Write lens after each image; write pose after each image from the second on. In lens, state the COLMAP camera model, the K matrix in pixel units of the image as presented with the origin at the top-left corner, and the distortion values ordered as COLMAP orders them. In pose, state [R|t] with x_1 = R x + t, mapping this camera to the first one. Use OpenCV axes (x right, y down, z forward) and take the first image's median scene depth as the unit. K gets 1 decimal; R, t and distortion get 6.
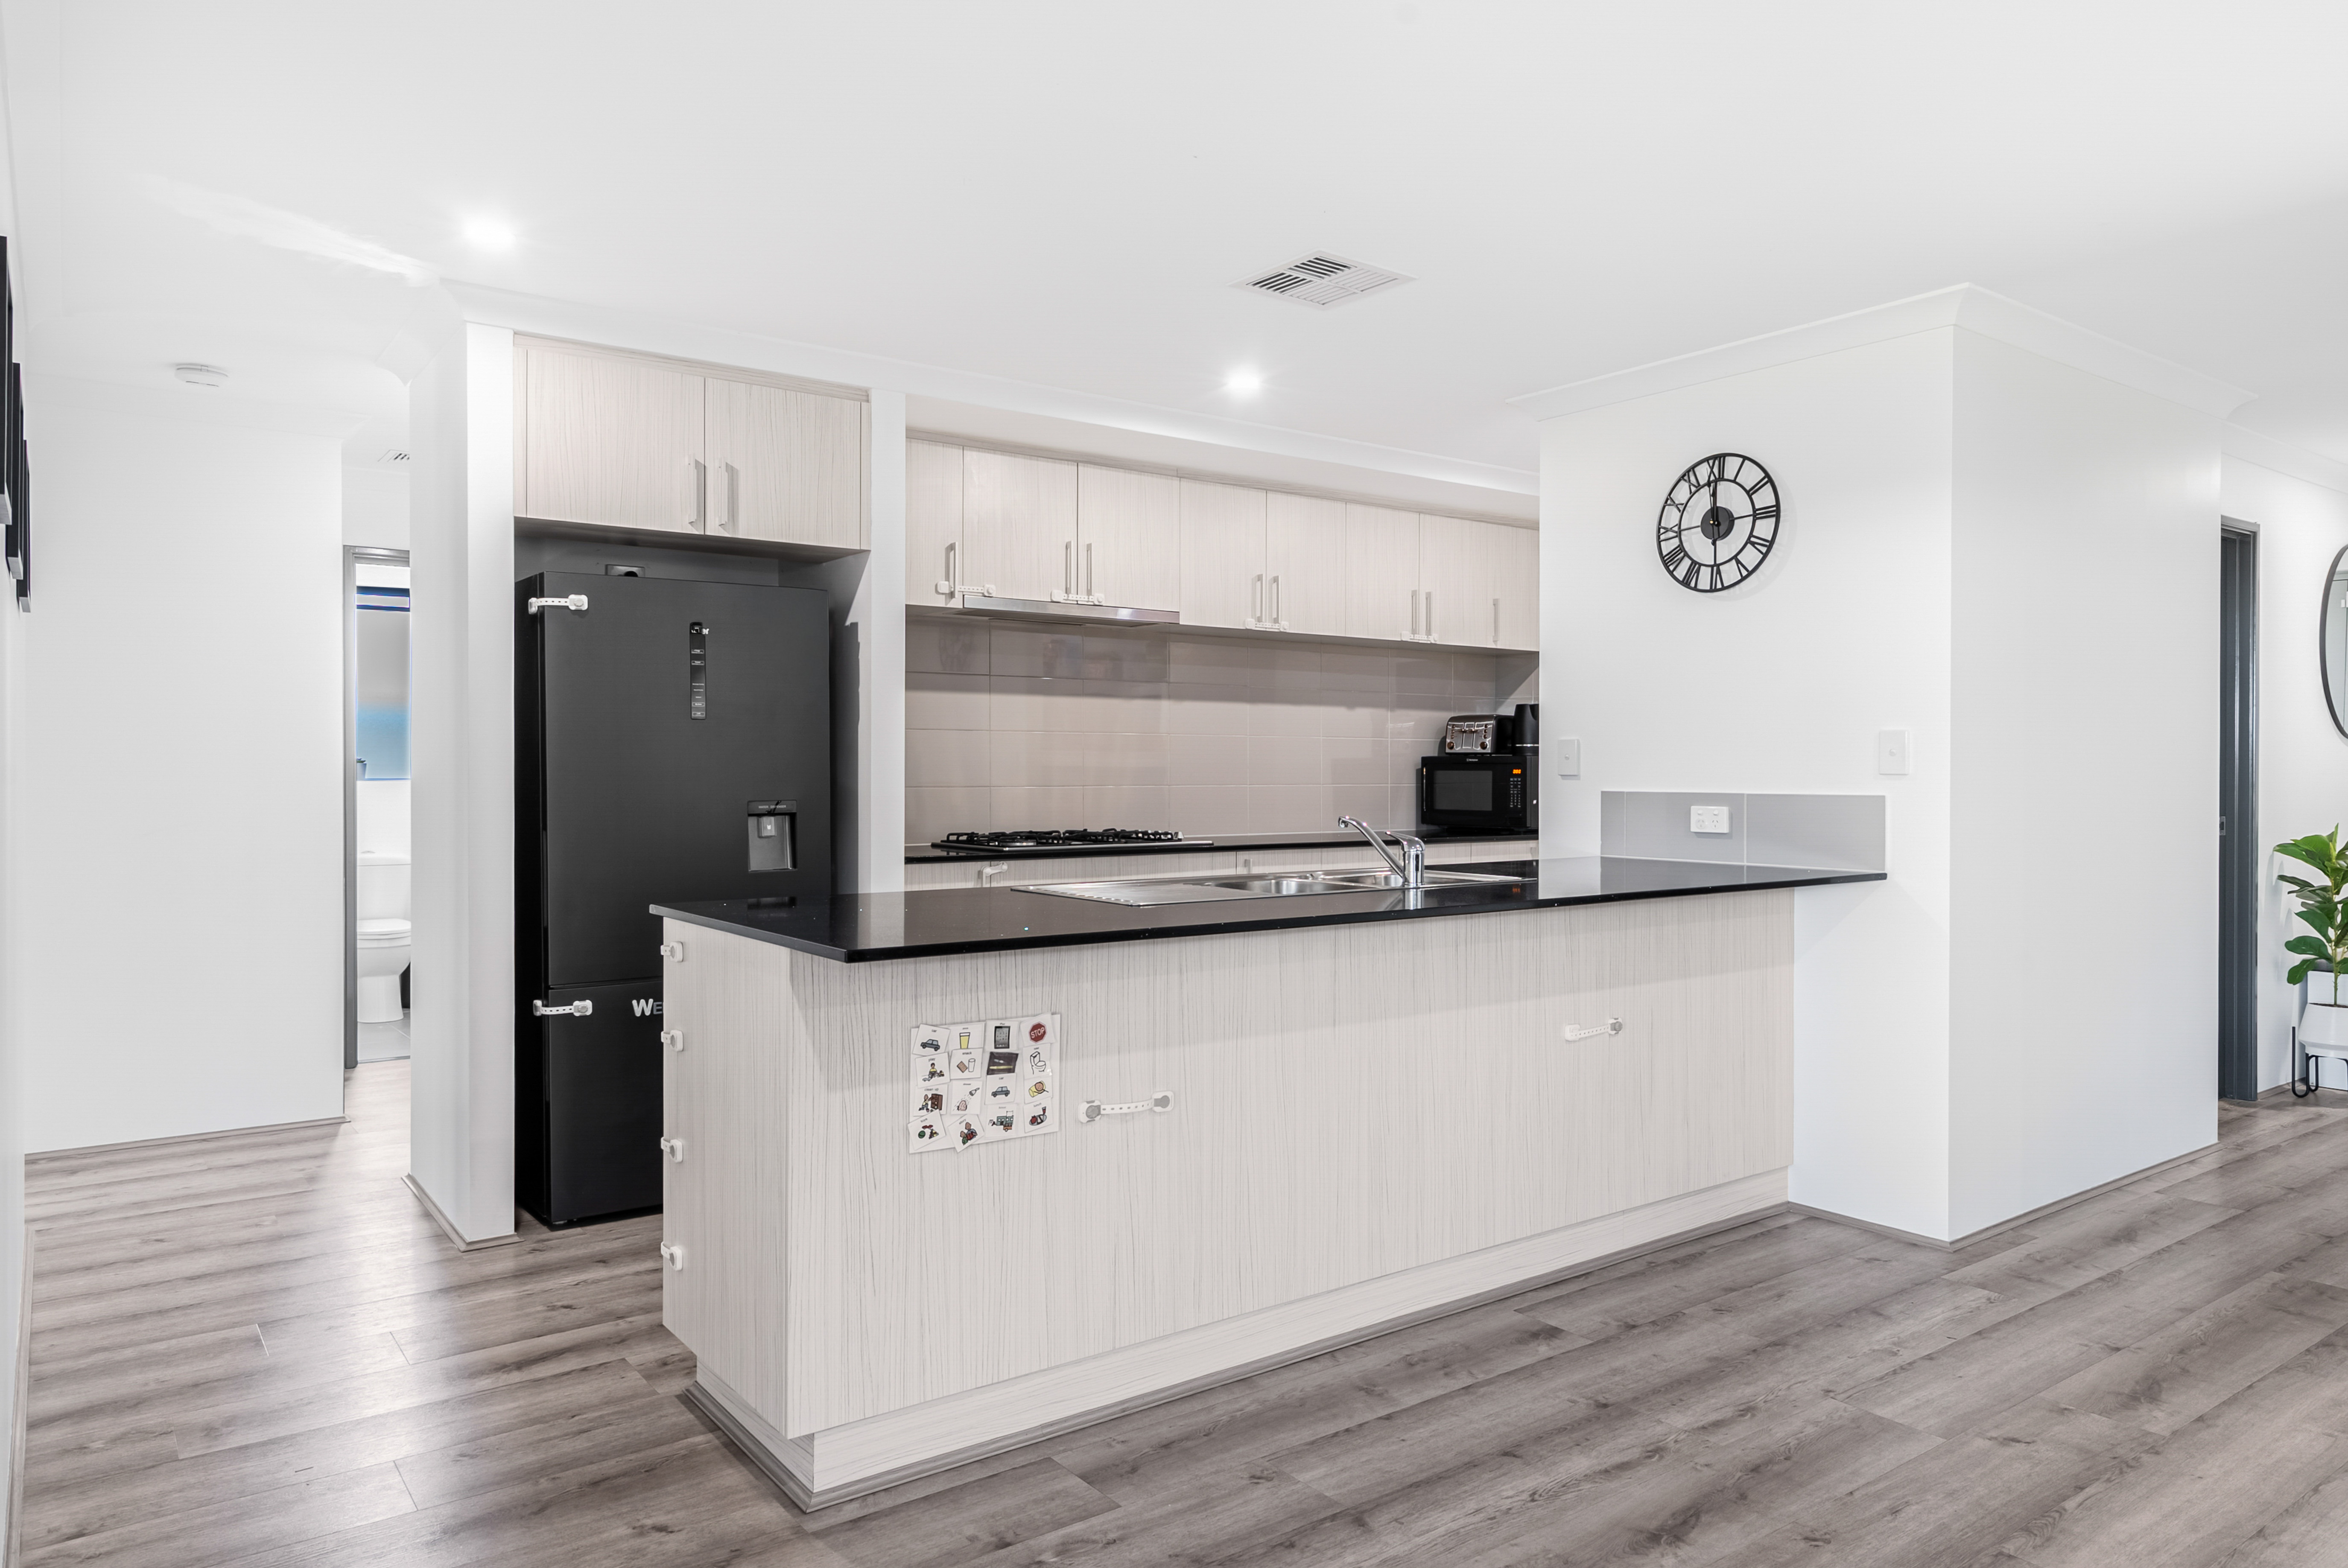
lens RADIAL K [[1535.3, 0, 1193.1], [0, 1535.3, 773.7], [0, 0, 1]] dist [0.006826, 0.003417]
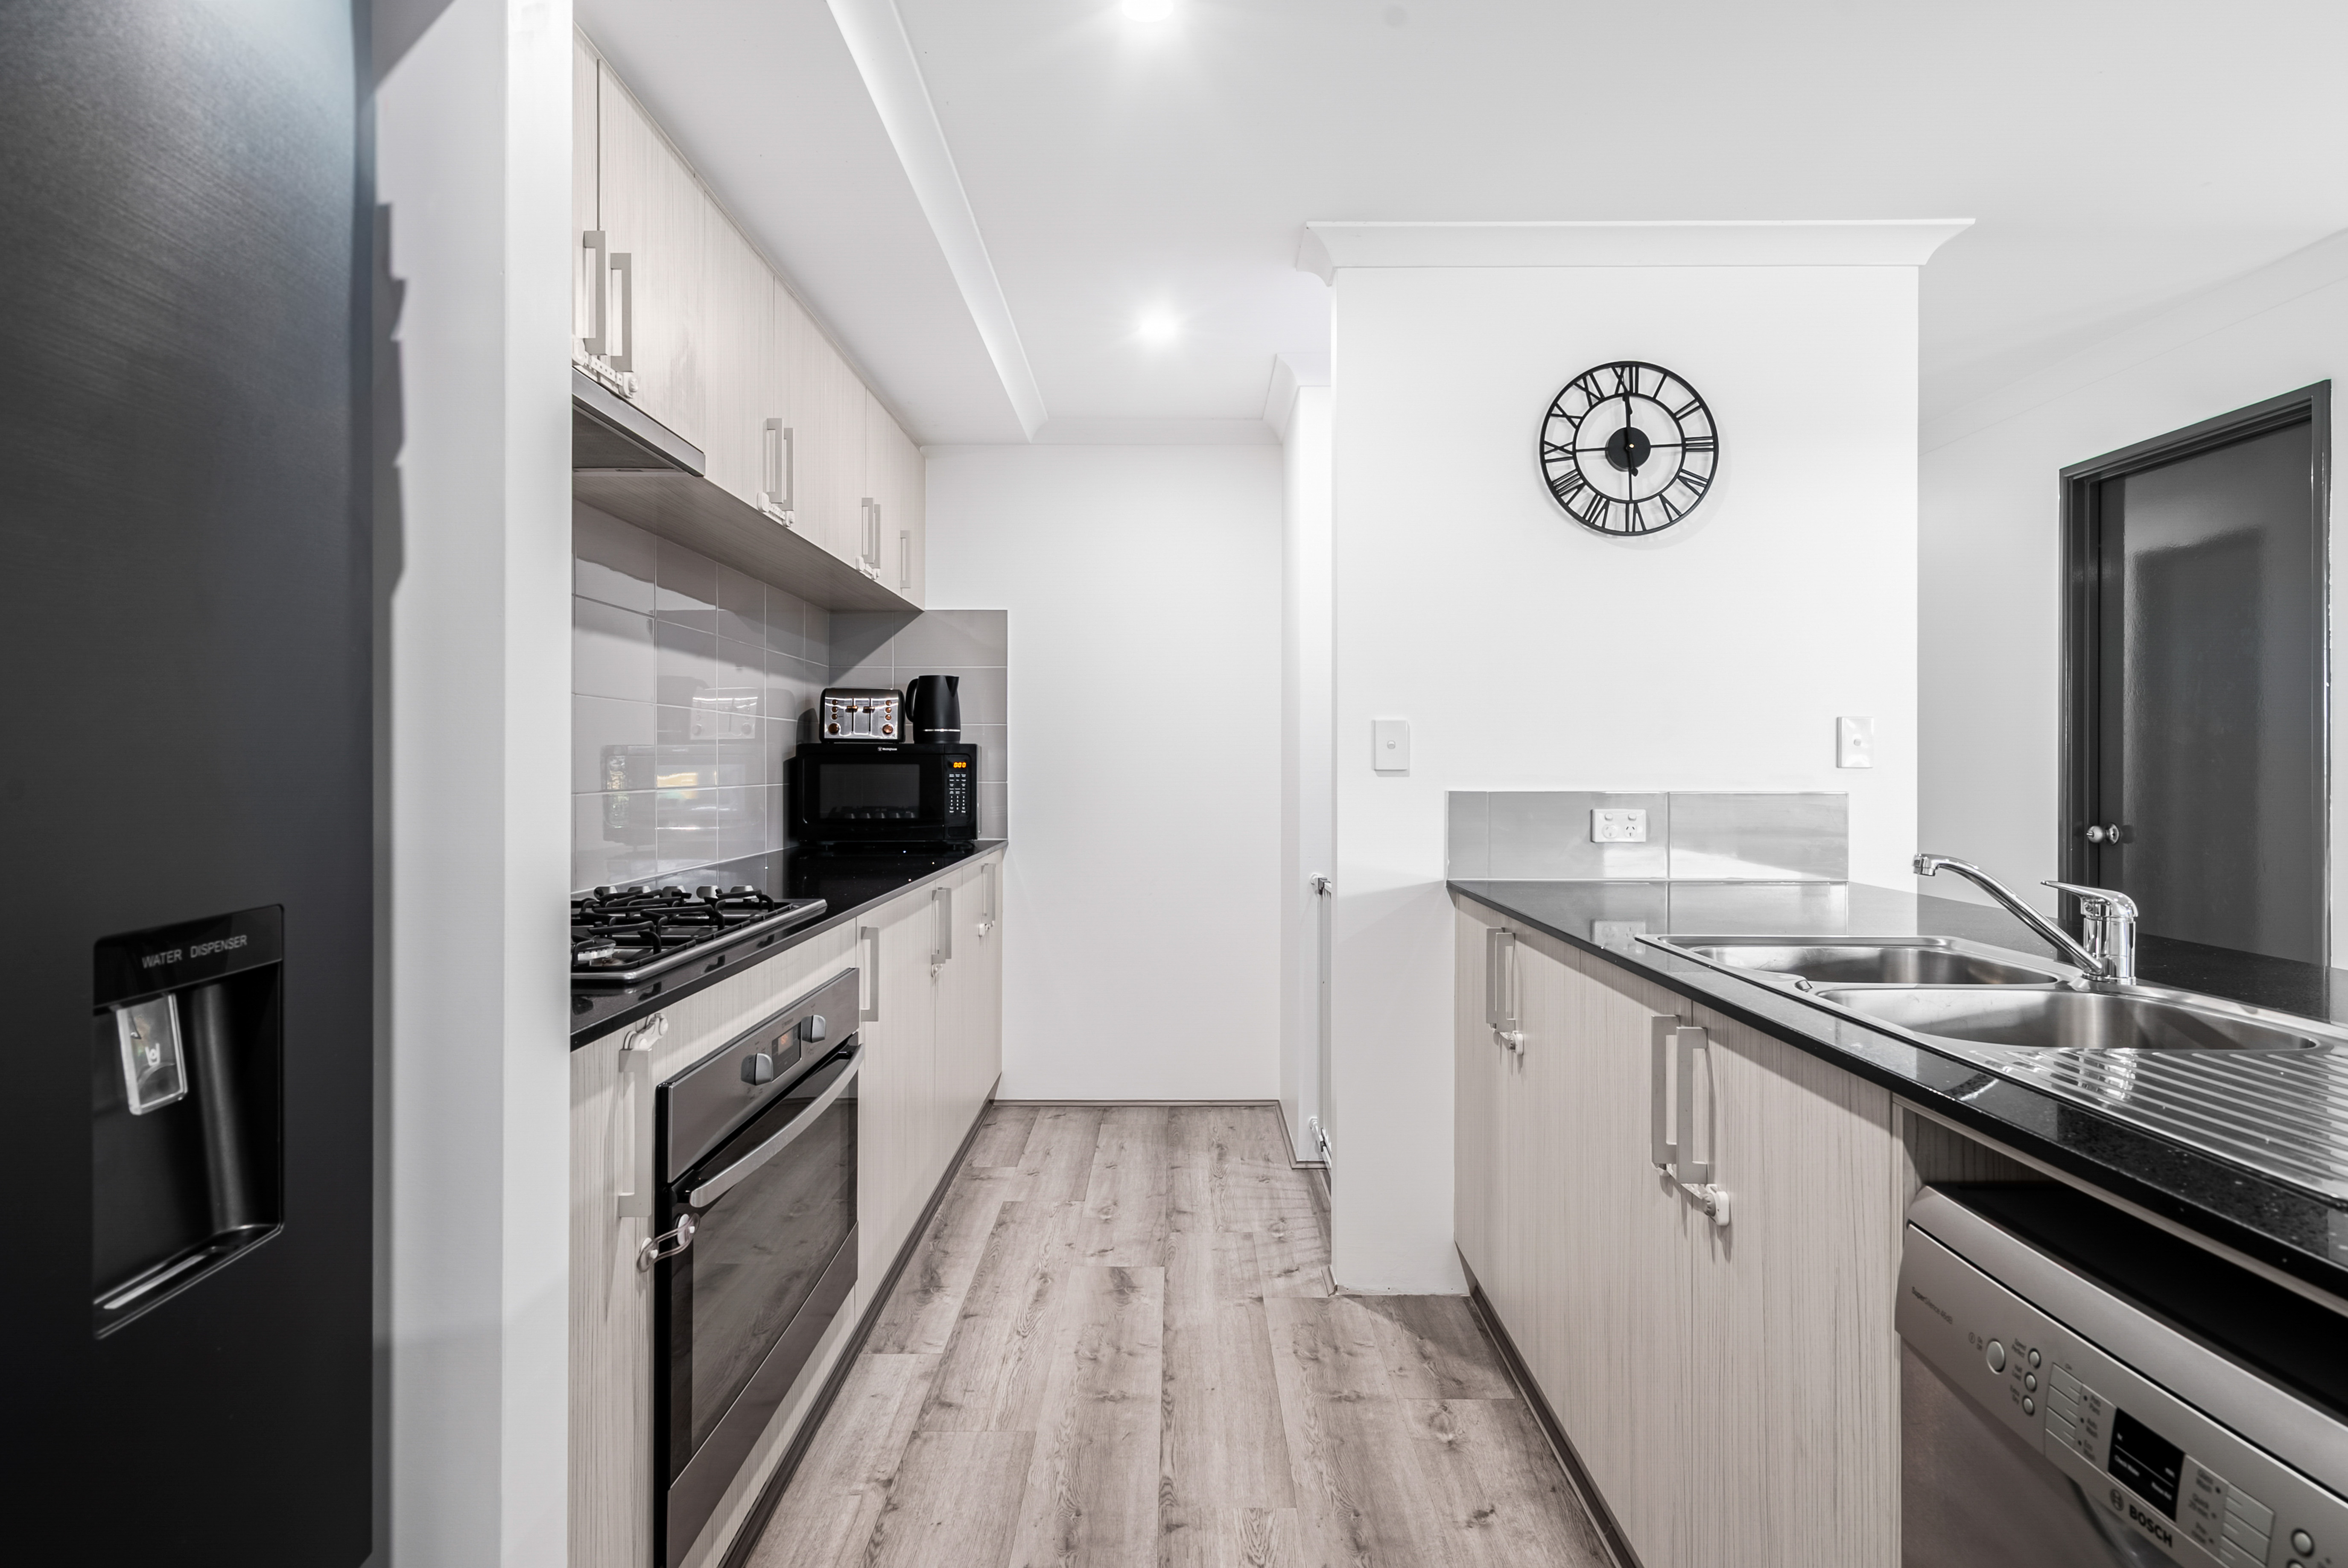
lens RADIAL K [[1286.7, 0, 1164.5], [0, 1286.7, 743.1], [0, 0, 1]] dist [0.011444, -0.001066]
pose [[0.596437, 0.007626, 0.802624, -0.325616], [0.004852, 0.999902, -0.013105, -0.005018], [-0.802645, 0.011711, 0.596342, 0.793519]]
